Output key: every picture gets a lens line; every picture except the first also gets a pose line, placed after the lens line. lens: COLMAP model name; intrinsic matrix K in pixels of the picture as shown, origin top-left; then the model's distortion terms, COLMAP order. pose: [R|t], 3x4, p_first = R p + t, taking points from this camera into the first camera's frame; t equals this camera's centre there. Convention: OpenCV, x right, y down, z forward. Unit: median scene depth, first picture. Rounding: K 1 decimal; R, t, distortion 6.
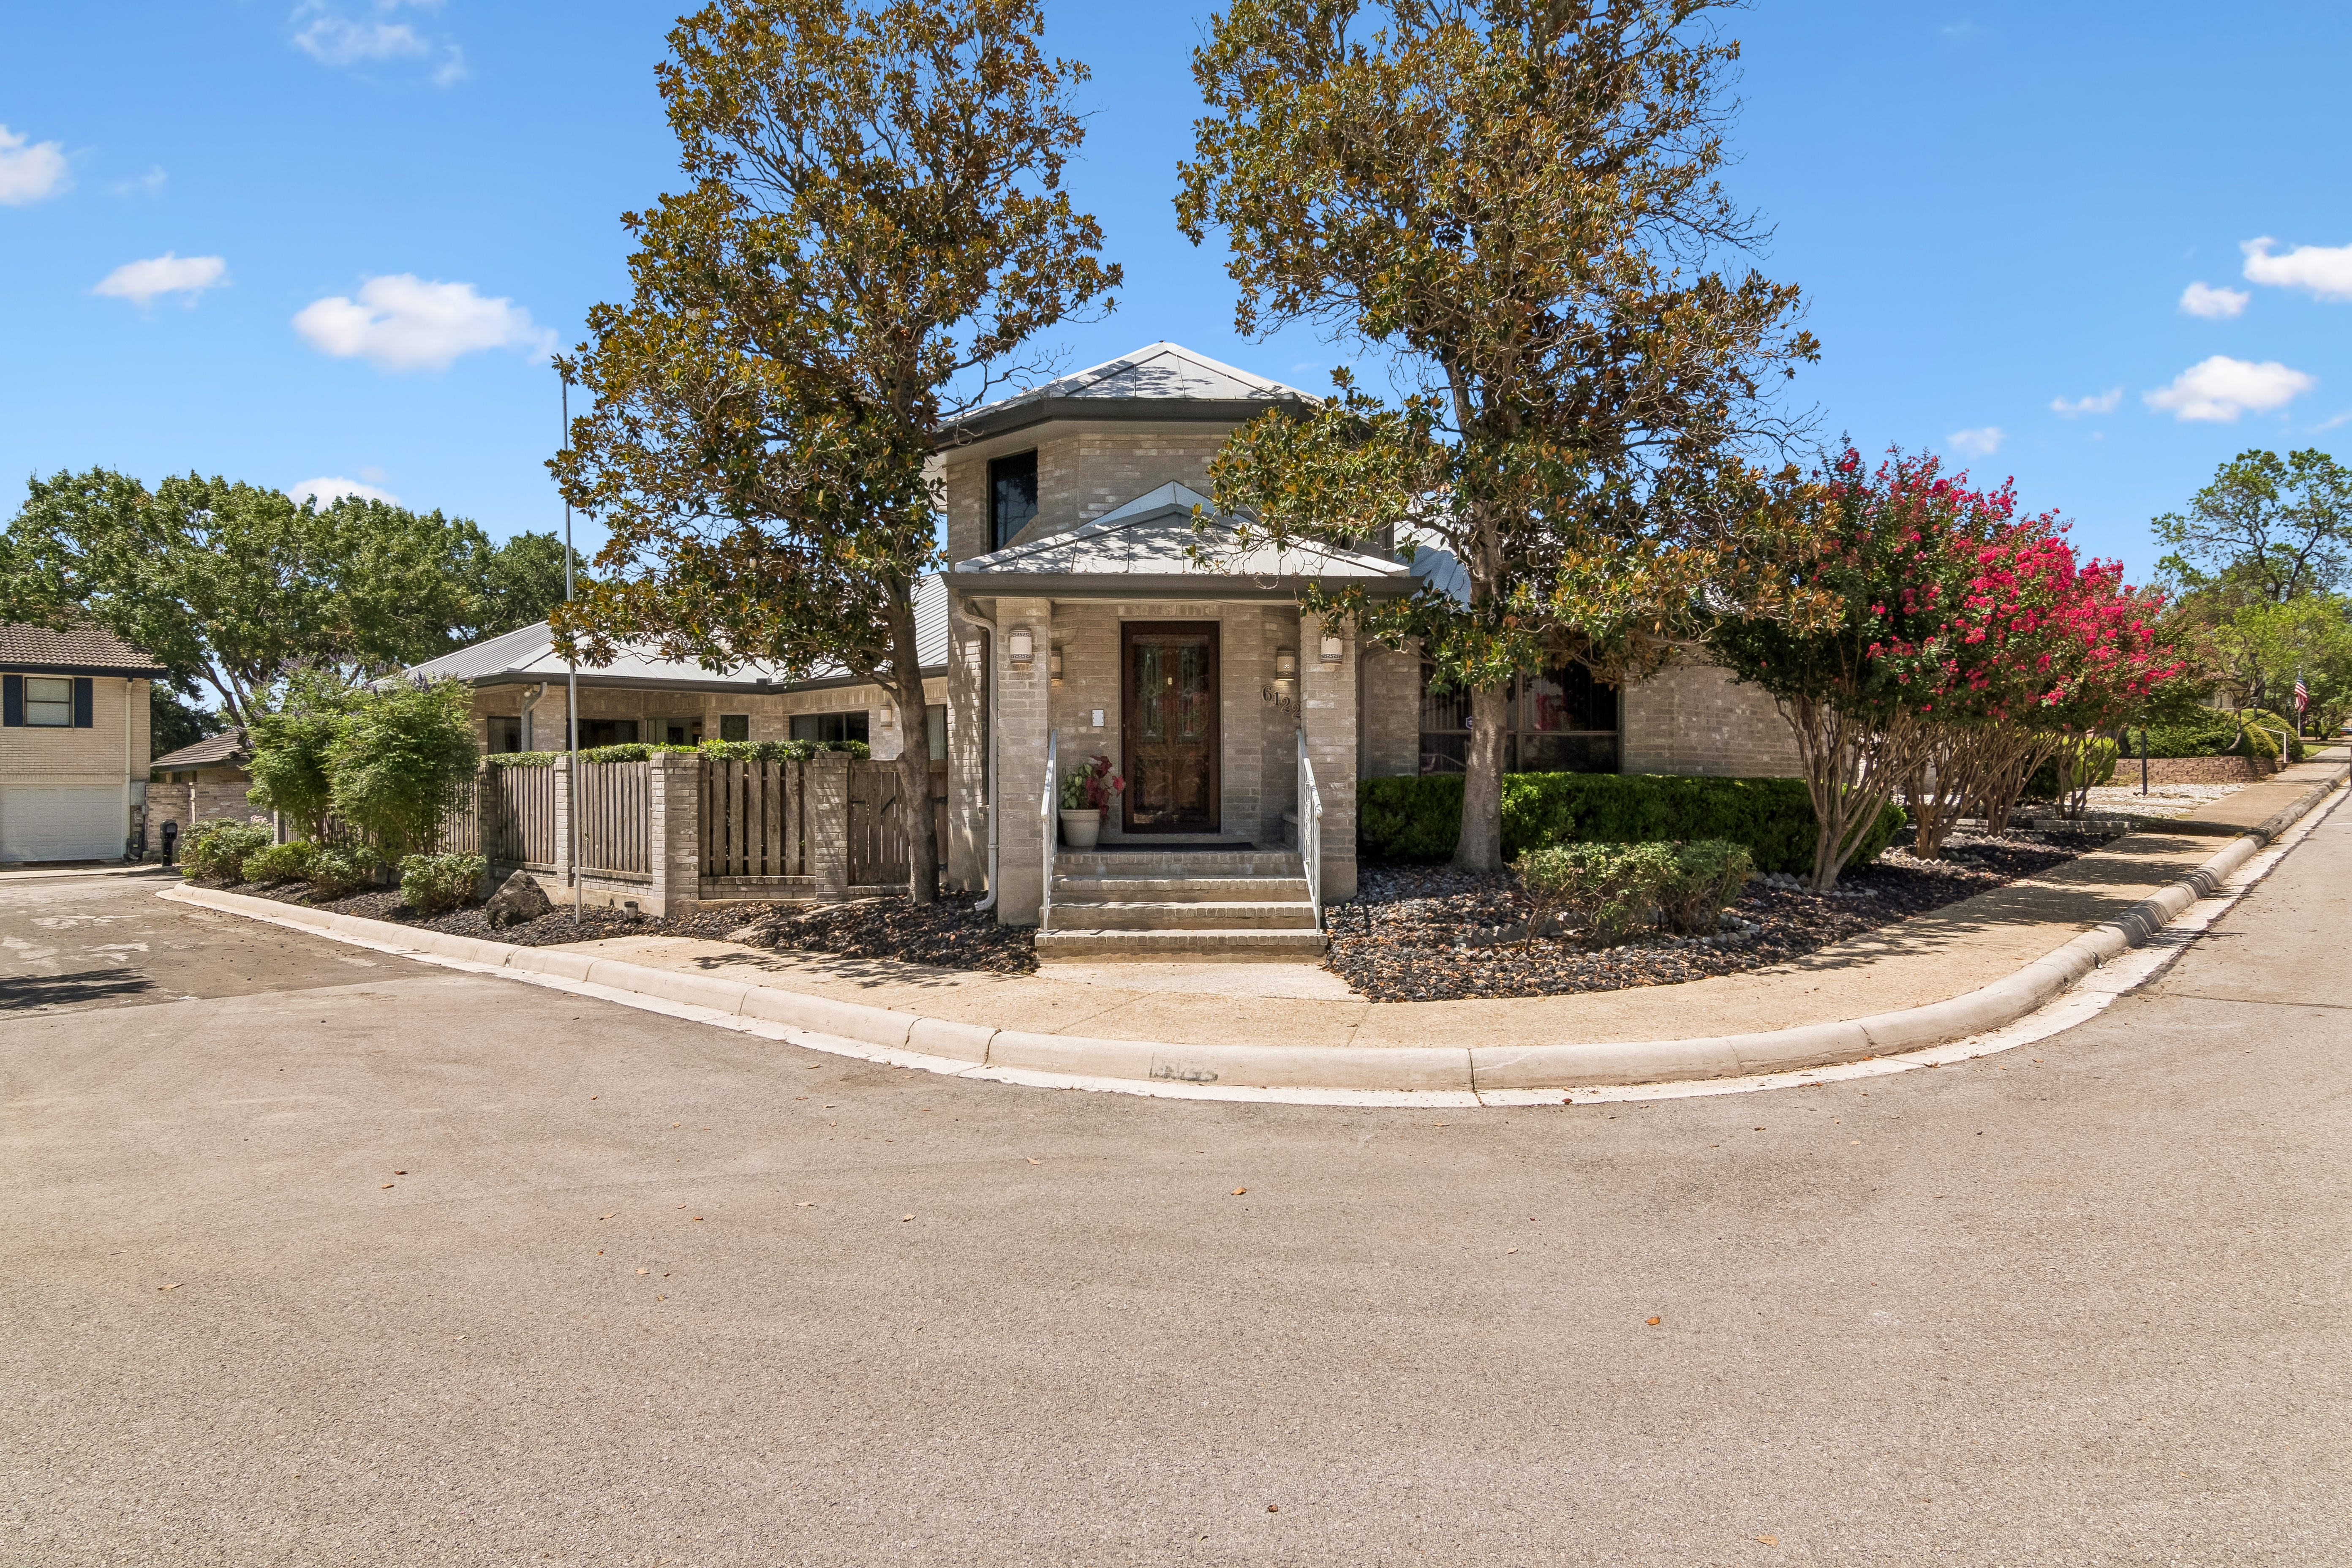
lens RADIAL K [[1249.7, 0, 1180.5], [0, 1249.7, 783.0], [0, 0, 1]] dist [-0.001718, -0.000787]
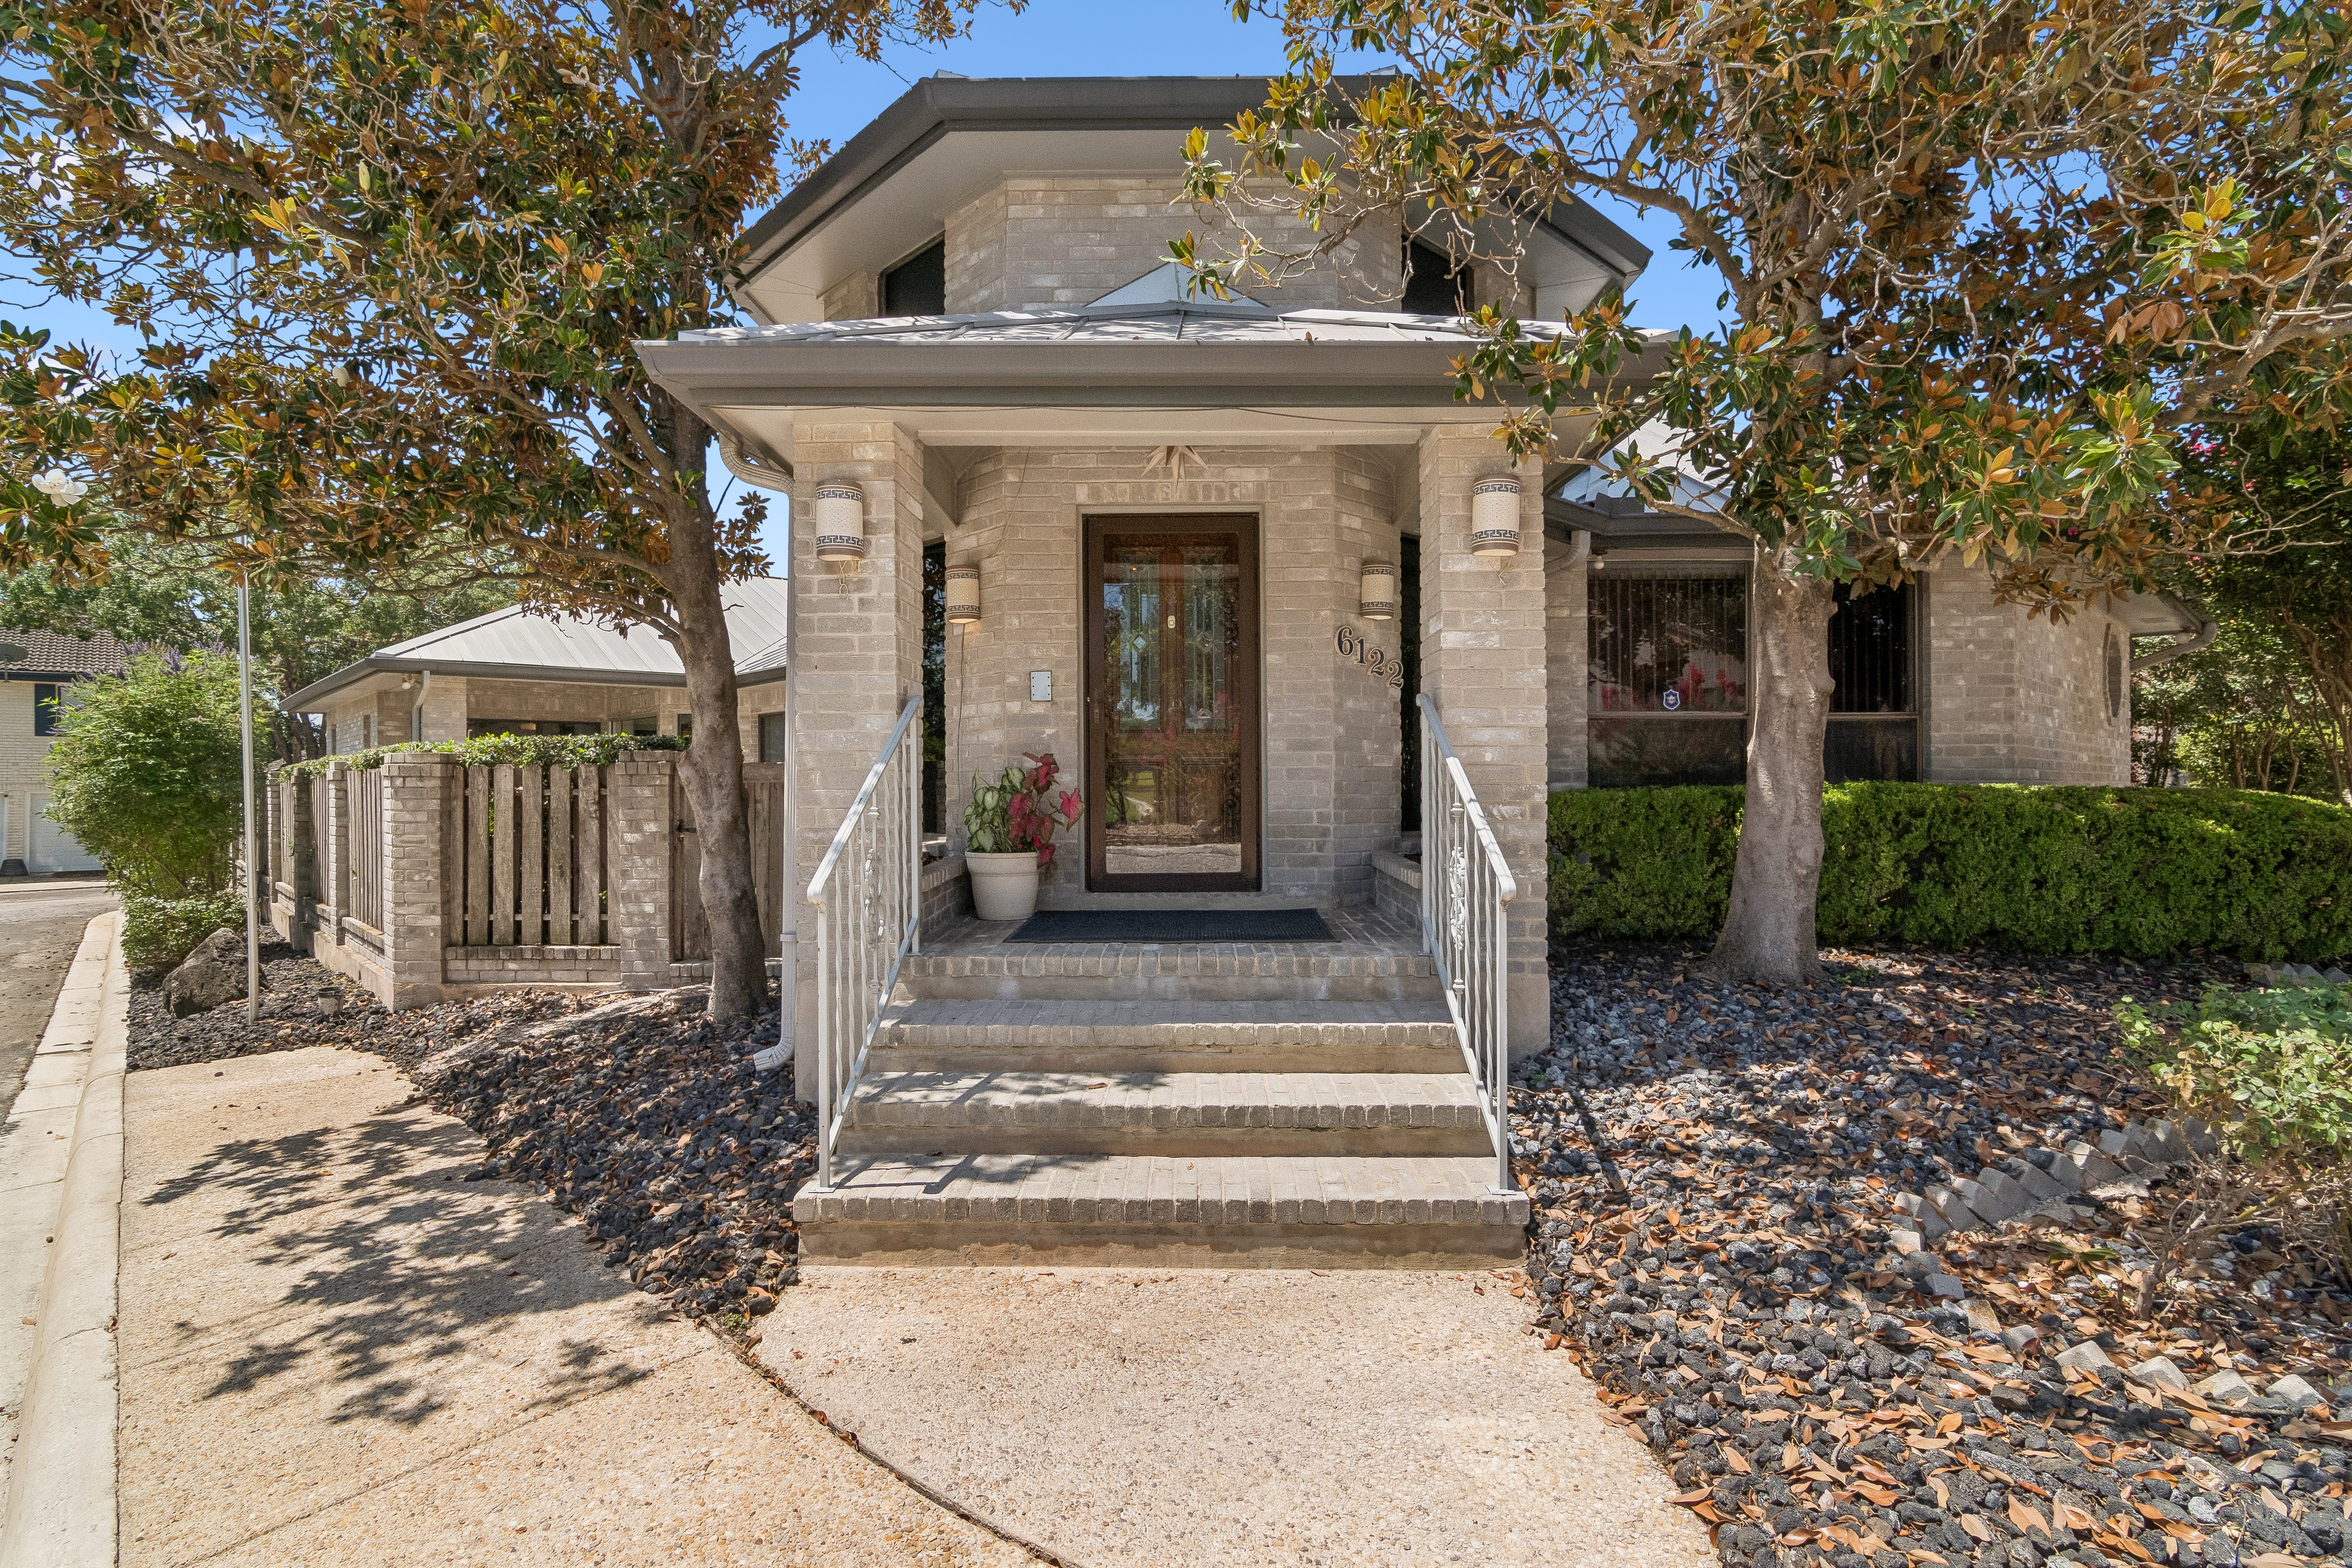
lens RADIAL K [[1133.2, 0, 1170.1], [0, 1133.2, 783.5], [0, 0, 1]] dist [-0.005971, -0.002405]
pose [[0.998596, -0.001964, -0.052933, 0.018300], [0.001721, 0.999988, -0.004633, -0.005864], [0.052942, 0.004535, 0.998587, 0.494512]]
